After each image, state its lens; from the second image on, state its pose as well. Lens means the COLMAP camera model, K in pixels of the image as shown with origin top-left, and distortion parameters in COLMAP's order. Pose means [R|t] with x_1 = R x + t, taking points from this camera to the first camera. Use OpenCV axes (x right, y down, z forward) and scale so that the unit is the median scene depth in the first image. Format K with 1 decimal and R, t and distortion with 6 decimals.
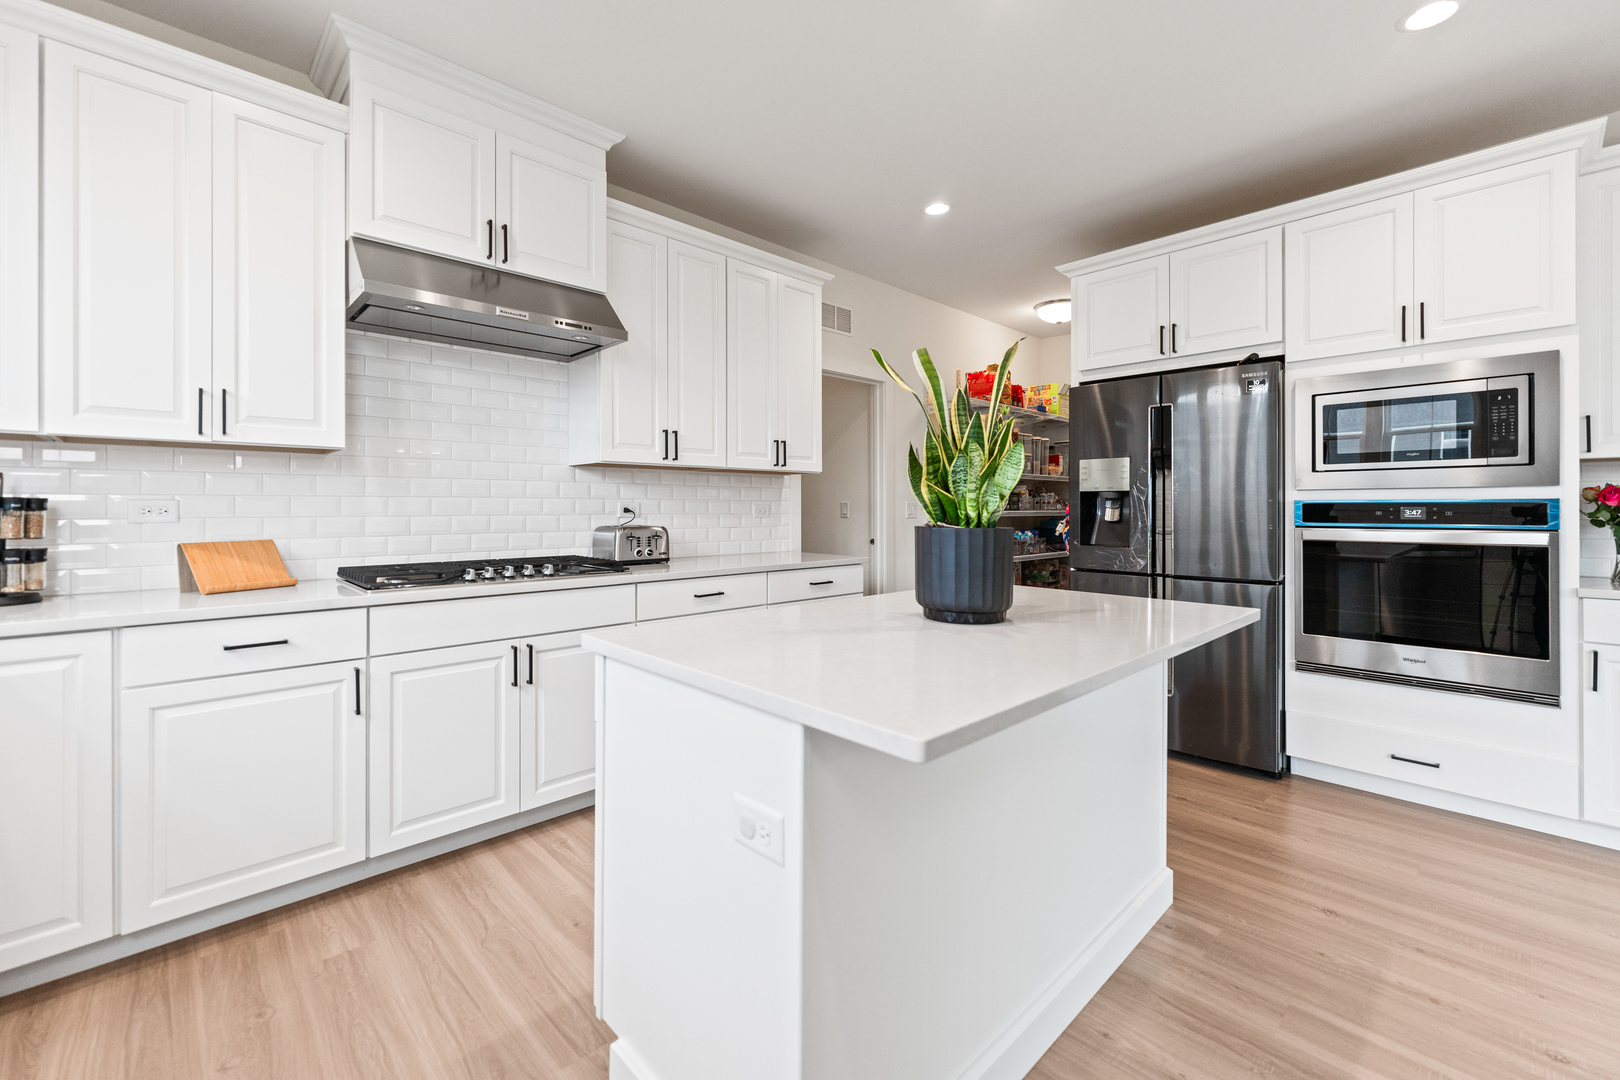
lens RADIAL K [[668.9, 0, 794.2], [0, 668.9, 509.4], [0, 0, 1]] dist [0.000826, -0.002379]
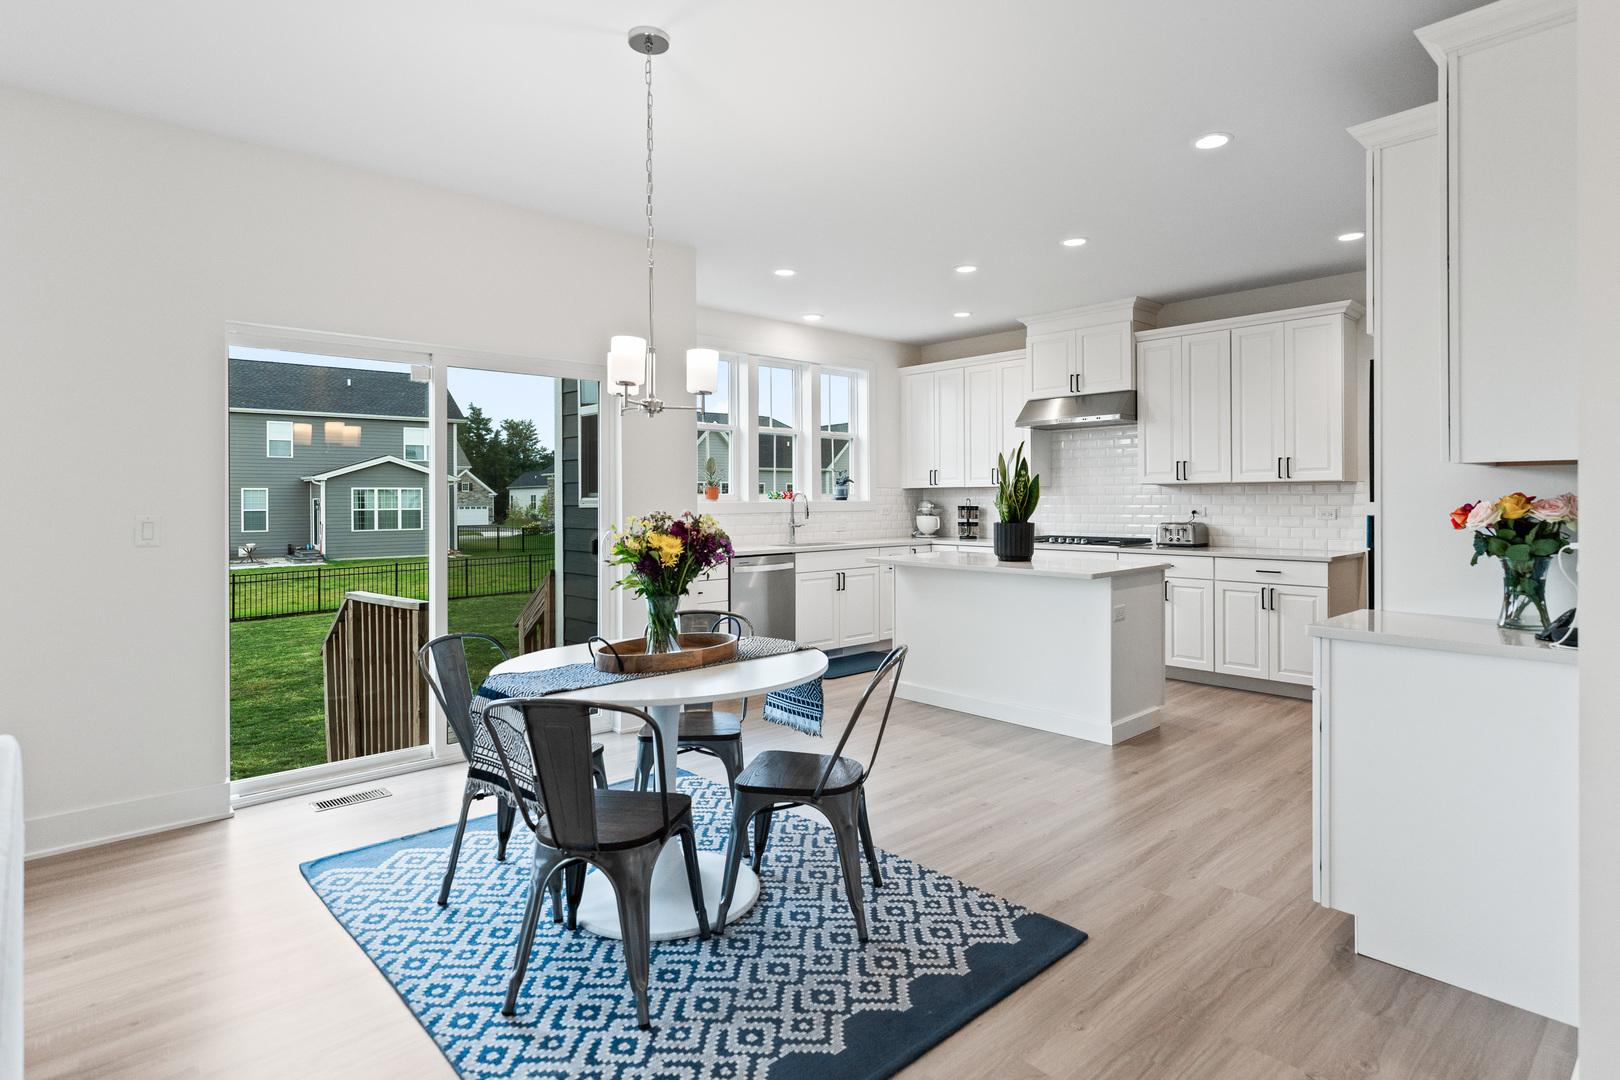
lens RADIAL K [[852.0, 0, 814.4], [0, 852.0, 496.8], [0, 0, 1]] dist [-0.003478, 0.000974]
pose [[0.000812, 0.000819, -0.999999, 1.846025], [0.004679, 0.999989, 0.000823, -0.042954], [0.999989, -0.004679, 0.000808, 0.151417]]
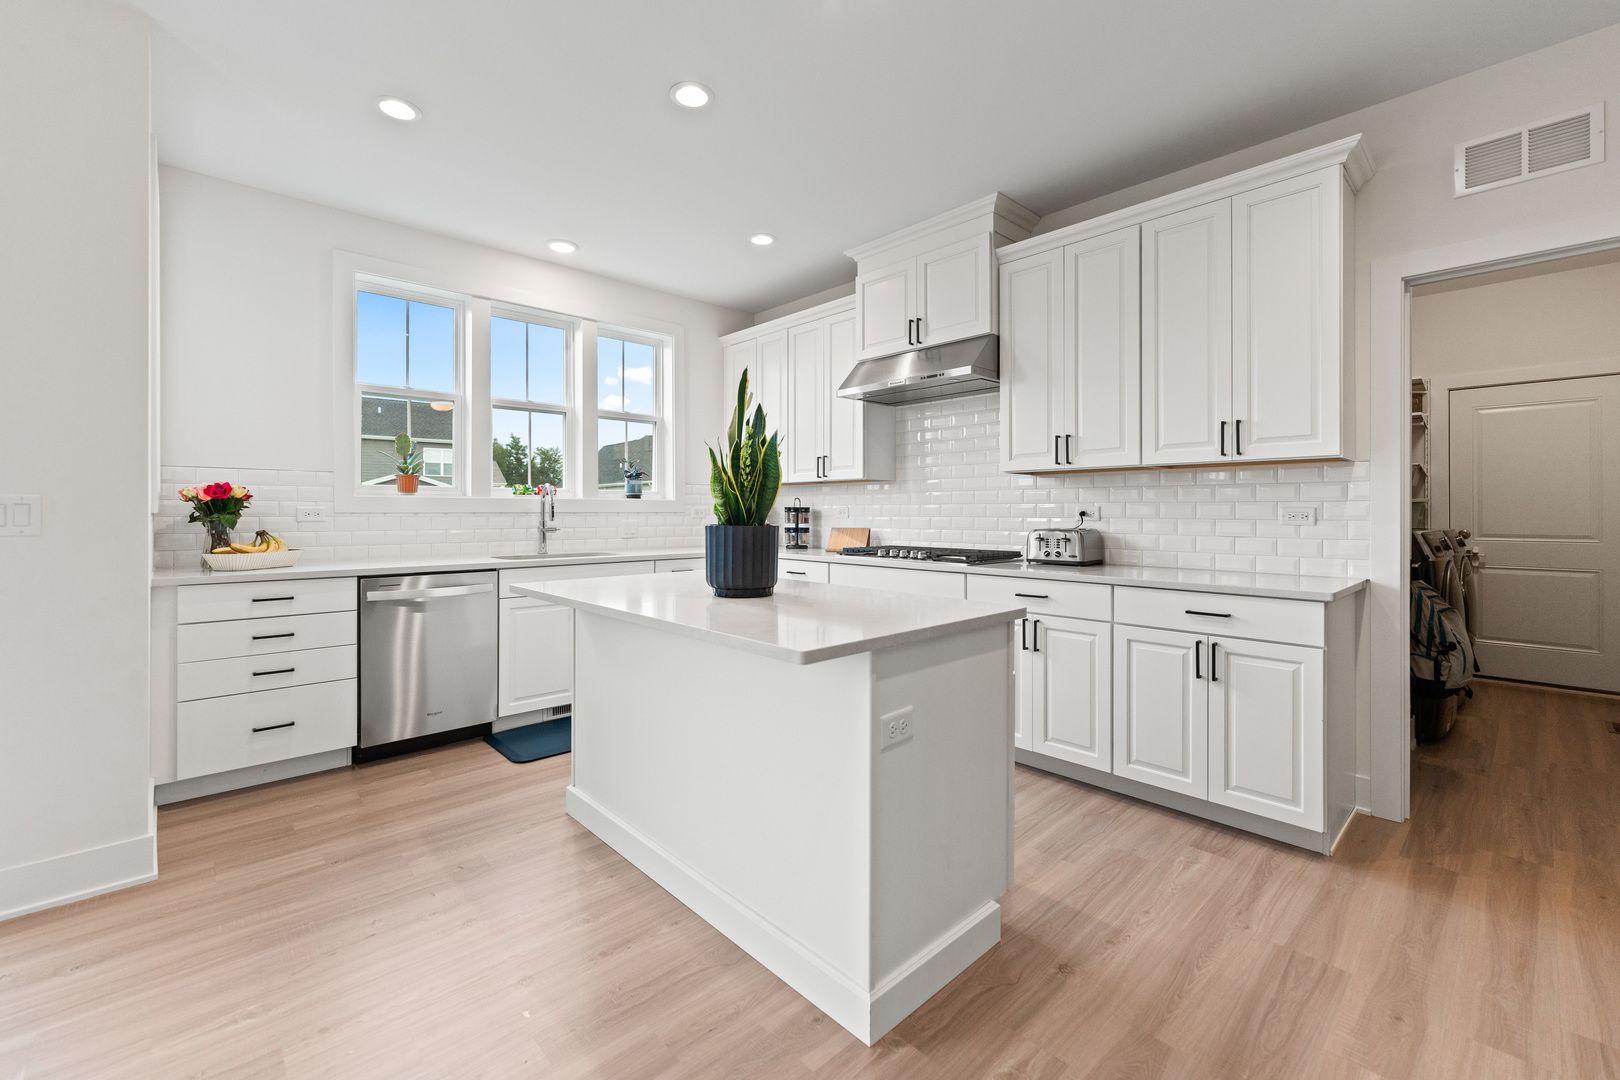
lens RADIAL K [[668.9, 0, 782.7], [0, 668.9, 510.2], [0, 0, 1]] dist [0.000826, -0.002379]
pose [[-0.016582, -0.000507, -0.999862, 0.868097], [-0.001382, 0.999999, -0.000484, -0.003338], [0.999862, 0.001374, -0.016583, 0.608651]]
